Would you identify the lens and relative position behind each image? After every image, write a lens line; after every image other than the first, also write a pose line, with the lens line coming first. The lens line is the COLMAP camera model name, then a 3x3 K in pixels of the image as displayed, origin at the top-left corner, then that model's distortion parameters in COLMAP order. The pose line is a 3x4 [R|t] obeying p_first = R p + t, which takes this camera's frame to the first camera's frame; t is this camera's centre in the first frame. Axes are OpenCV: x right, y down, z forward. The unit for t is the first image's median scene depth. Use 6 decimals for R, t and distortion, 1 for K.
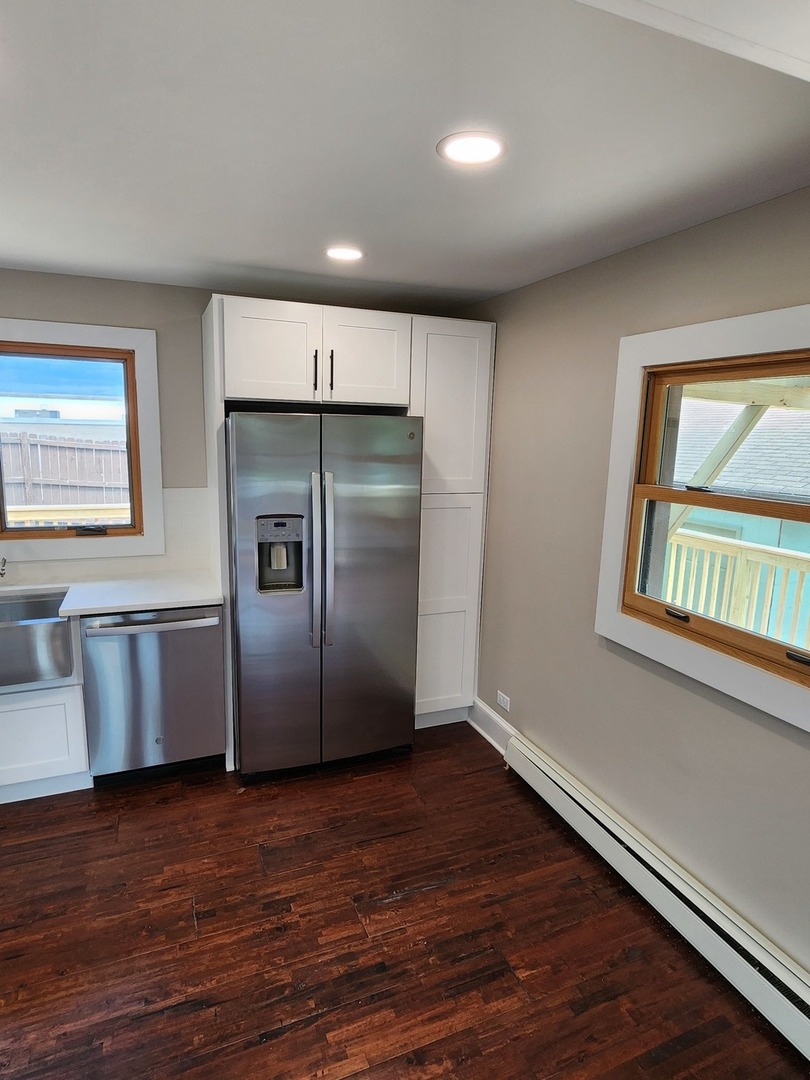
lens RADIAL K [[605.9, 0, 397.7], [0, 605.9, 539.8], [0, 0, 1]] dist [-0.001760, 0.001800]
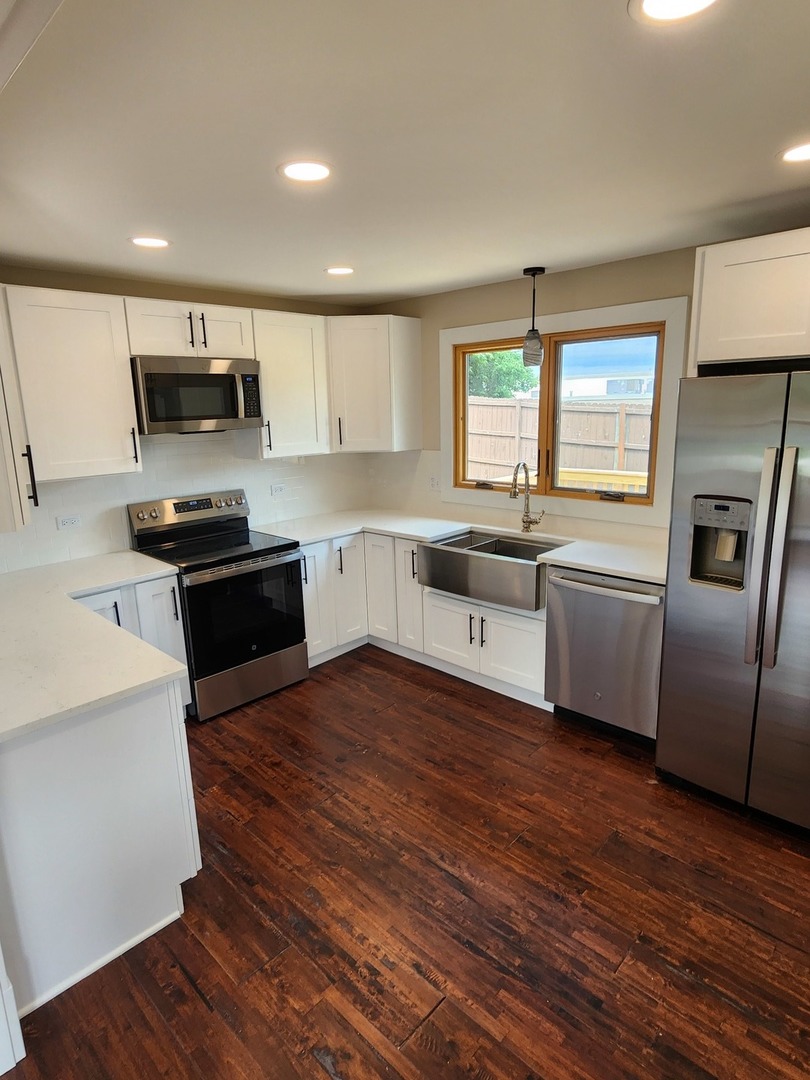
lens RADIAL K [[605.9, 0, 397.0], [0, 605.9, 539.9], [0, 0, 1]] dist [-0.001760, 0.001800]
pose [[0.399672, 0.166447, -0.901420, 0.482810], [-0.126669, 0.983970, 0.125527, -0.035718], [0.907864, 0.064013, 0.414349, 0.281960]]
